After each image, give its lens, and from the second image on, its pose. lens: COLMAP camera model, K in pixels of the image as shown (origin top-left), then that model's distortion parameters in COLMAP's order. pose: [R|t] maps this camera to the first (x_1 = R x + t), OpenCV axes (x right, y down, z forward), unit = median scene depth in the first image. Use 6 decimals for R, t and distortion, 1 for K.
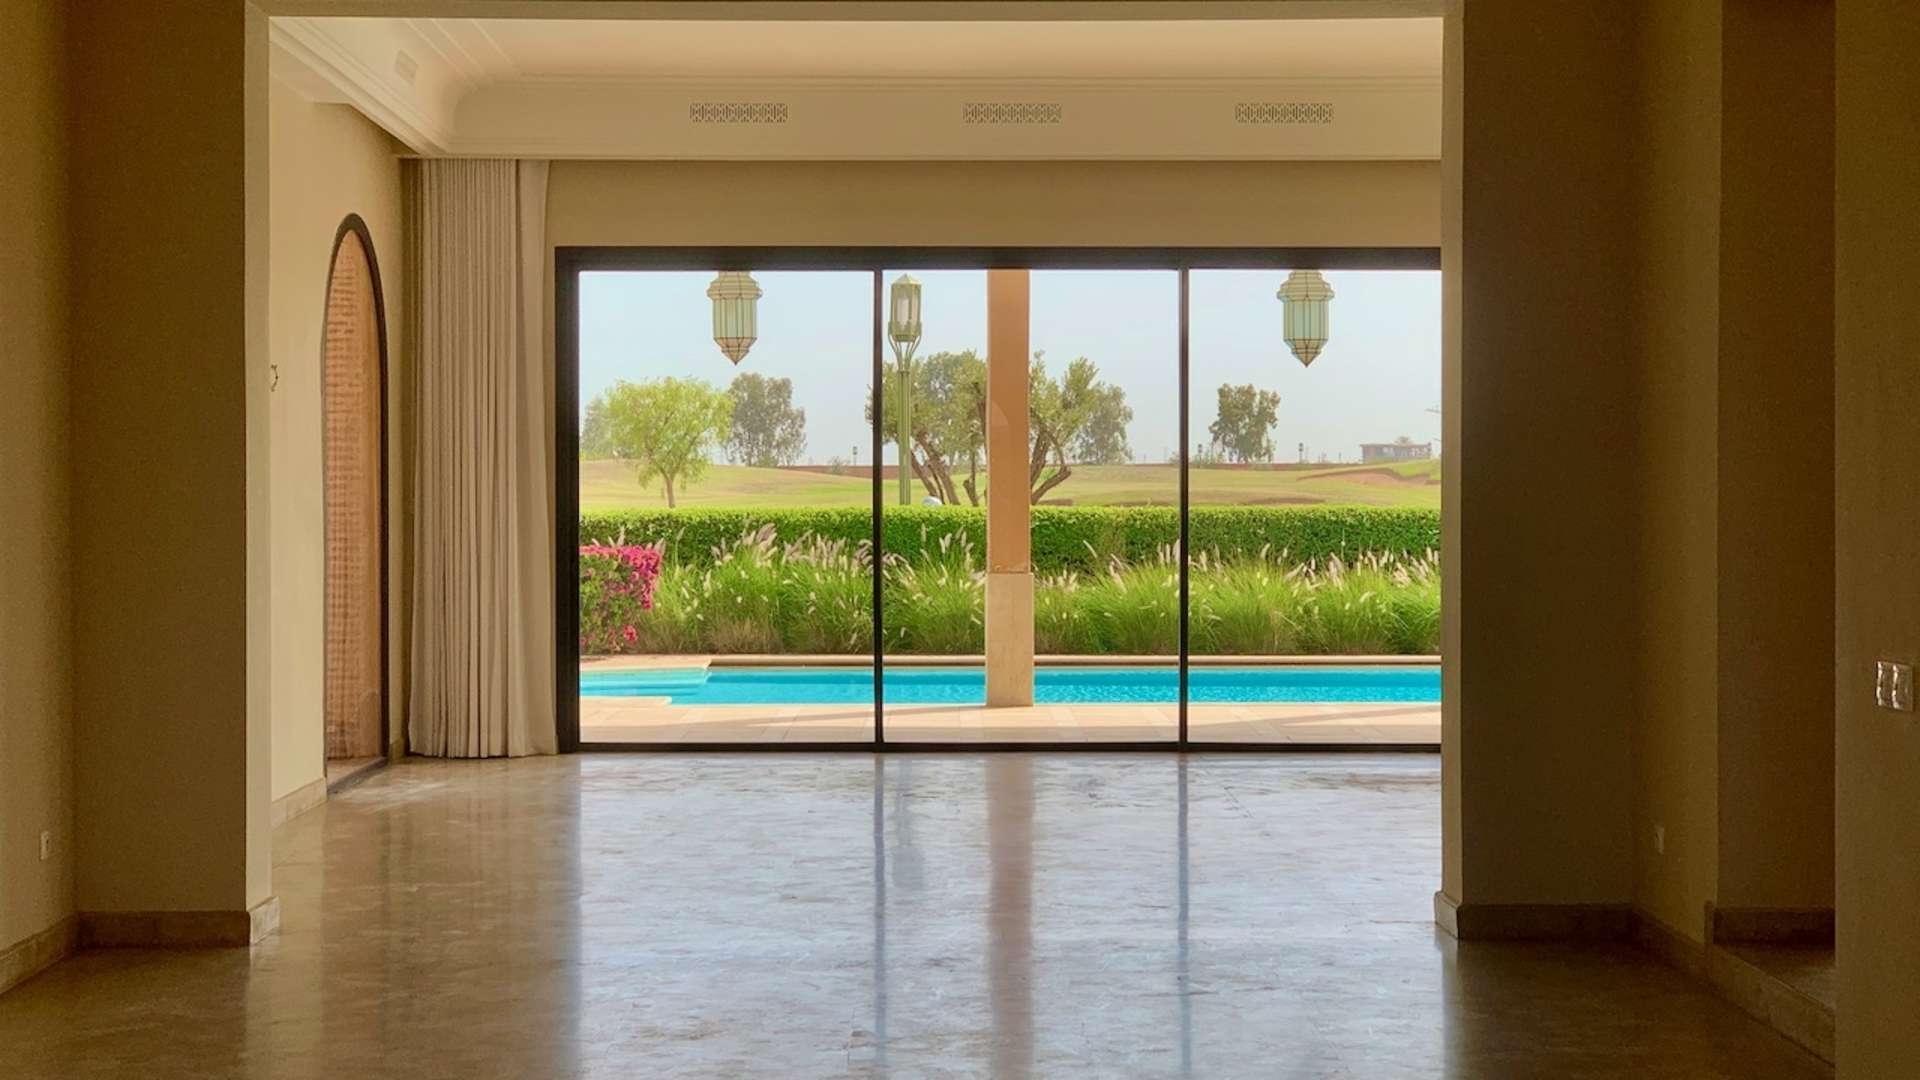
lens RADIAL K [[2879.4, 0, 957.2], [0, 2879.4, 543.8], [0, 0, 1]] dist [0.151981, 0.000000]
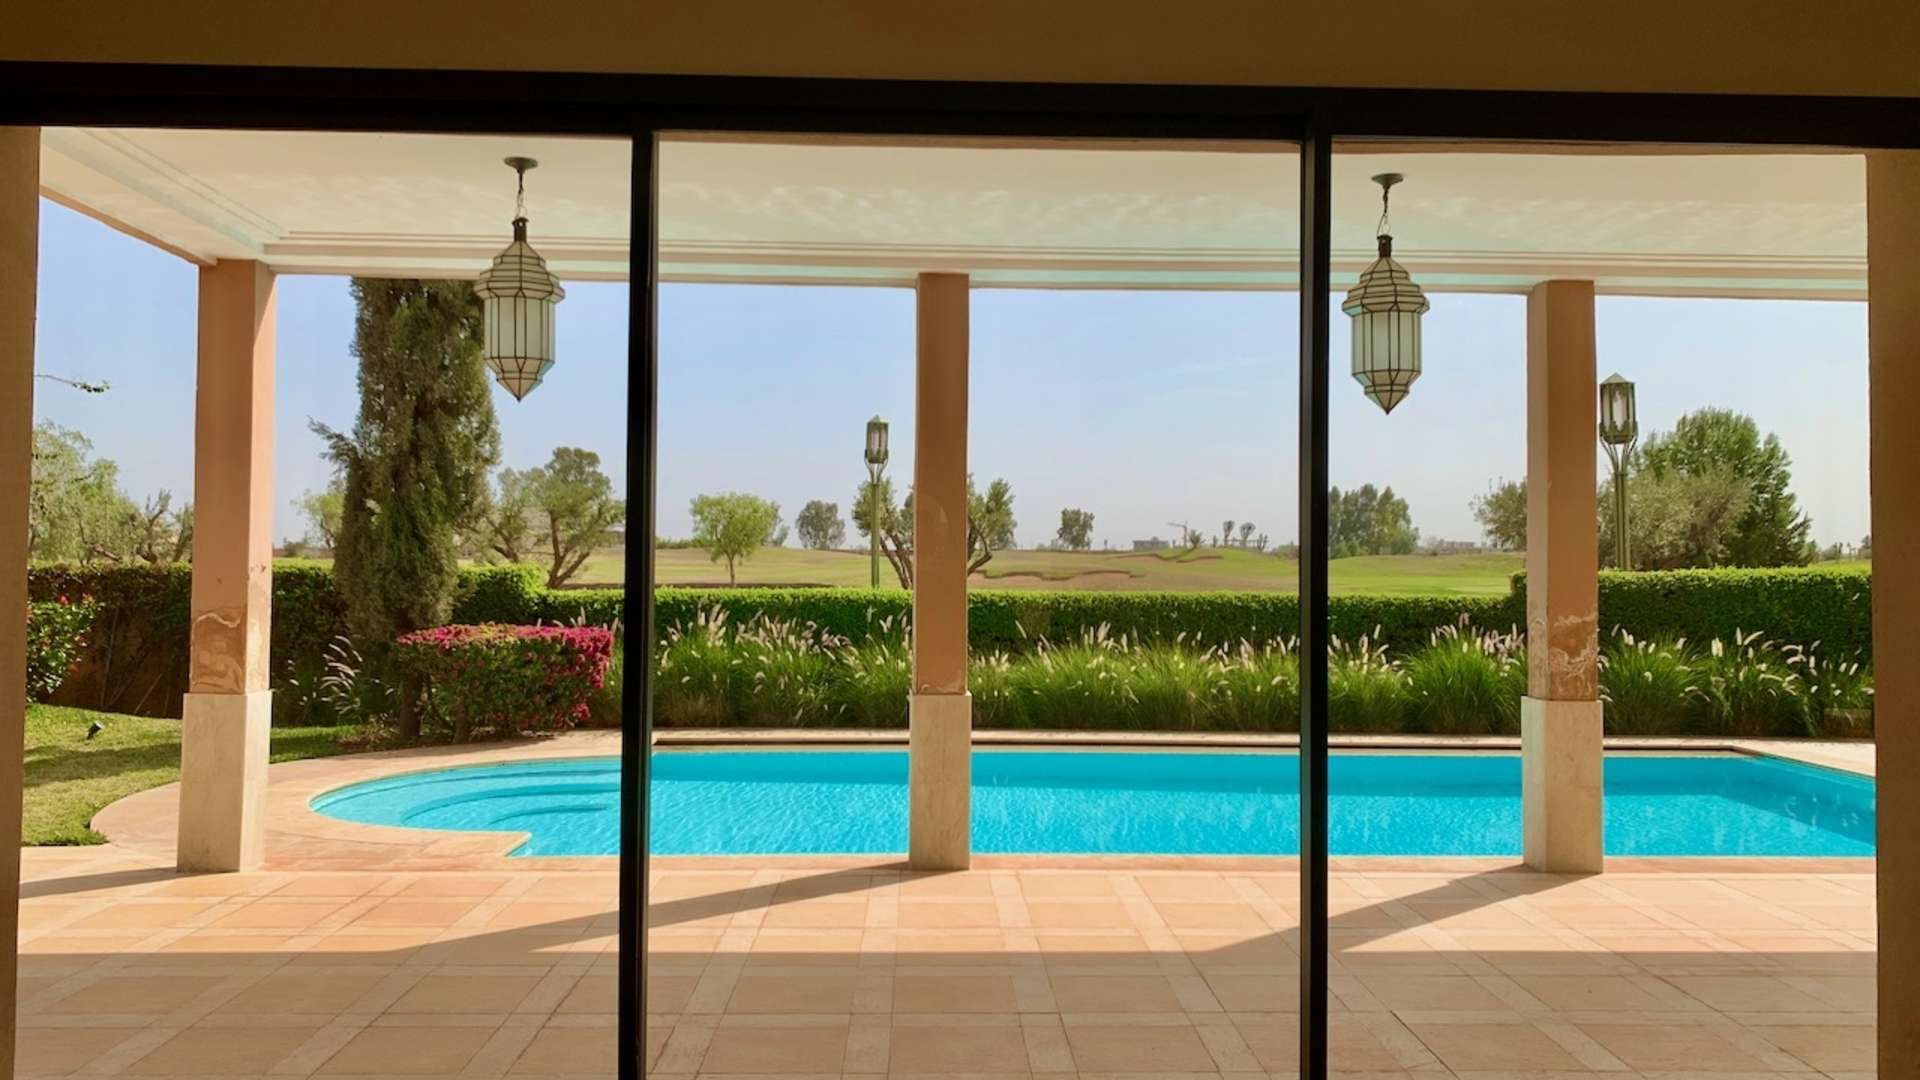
lens RADIAL K [[1465.6, 0, 972.0], [0, 1465.6, 533.5], [0, 0, 1]] dist [0.078147, -0.007472]
pose [[0.999472, 0.009420, 0.031089, 0.010529], [-0.008221, 0.999225, -0.038493, -0.013494], [-0.031428, 0.038217, 0.998775, 0.446035]]
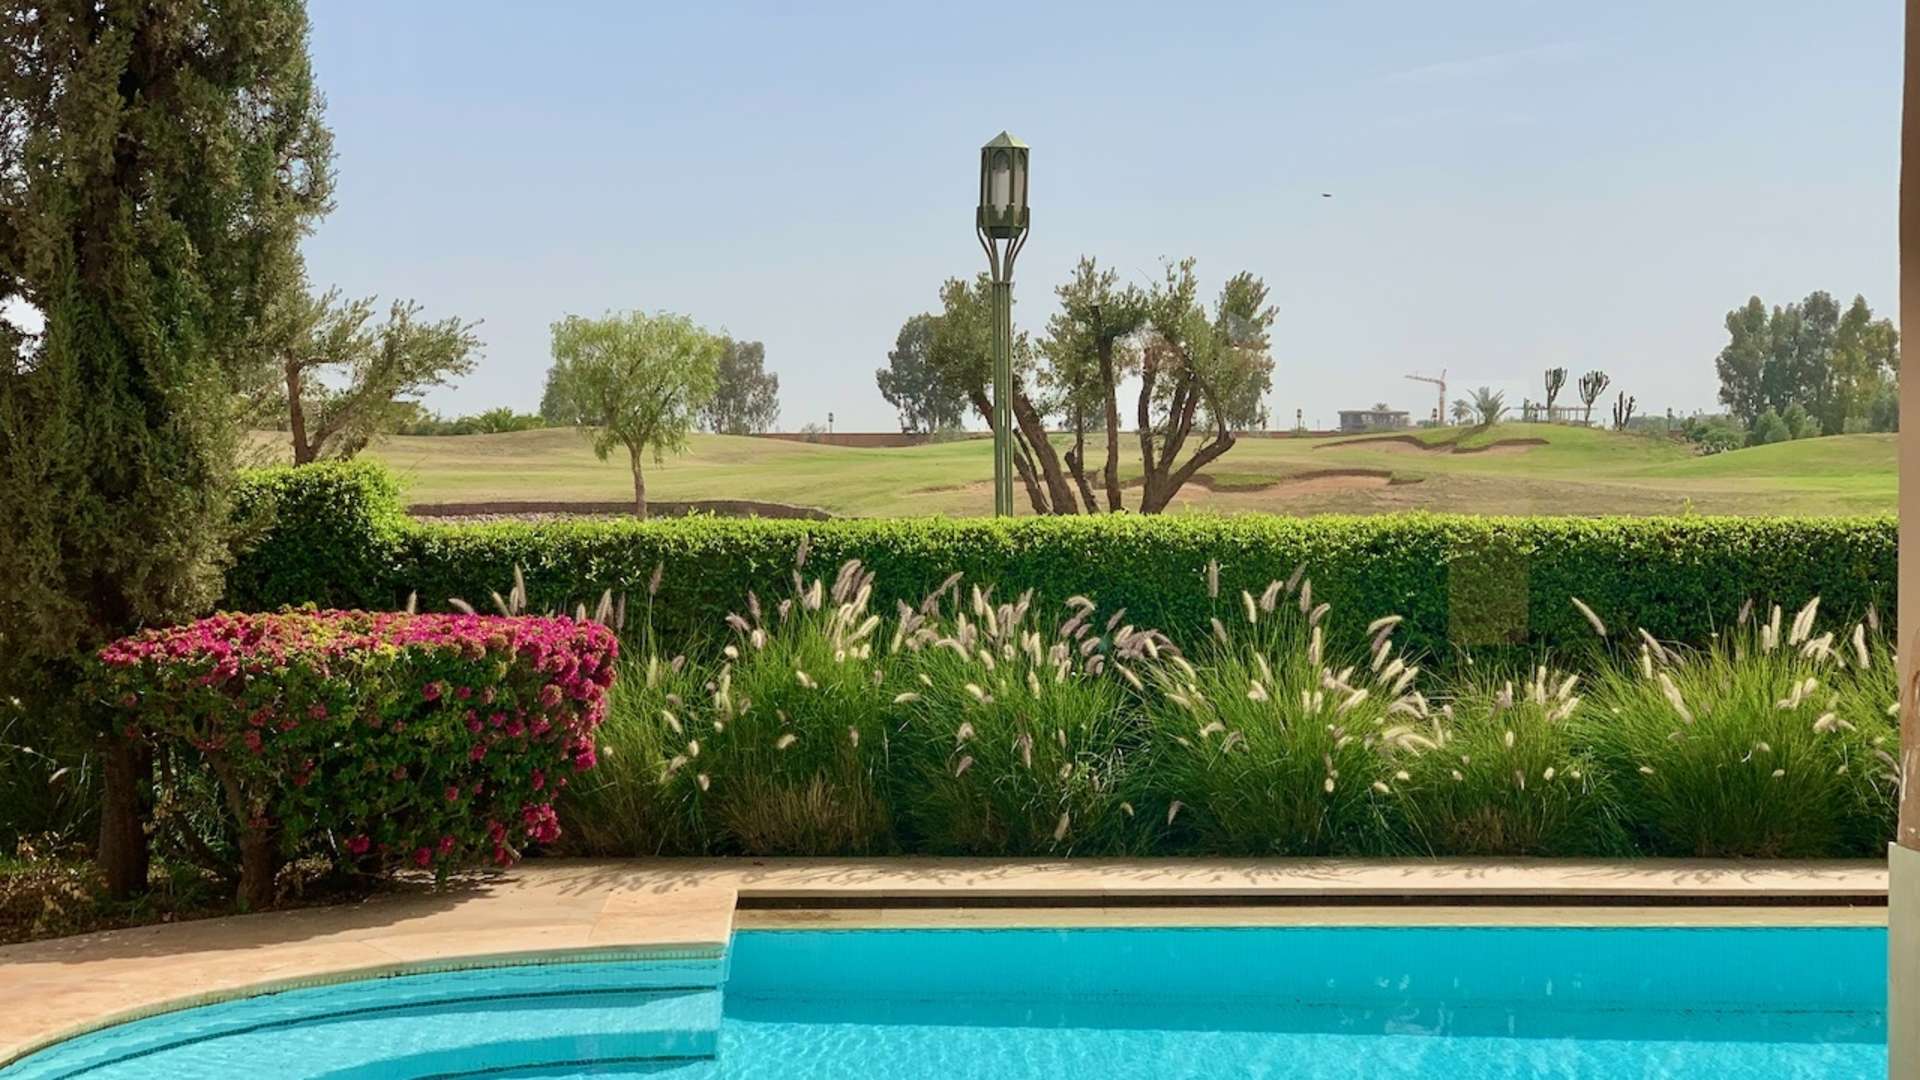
lens RADIAL K [[2879.4, 0, 951.7], [0, 2879.4, 538.8], [0, 0, 1]] dist [0.151981, 0.000000]
pose [[0.999955, -0.000541, 0.009427, -0.055724], [0.000452, 0.999955, 0.009443, -0.014211], [-0.009431, -0.009438, 0.999911, 0.559486]]
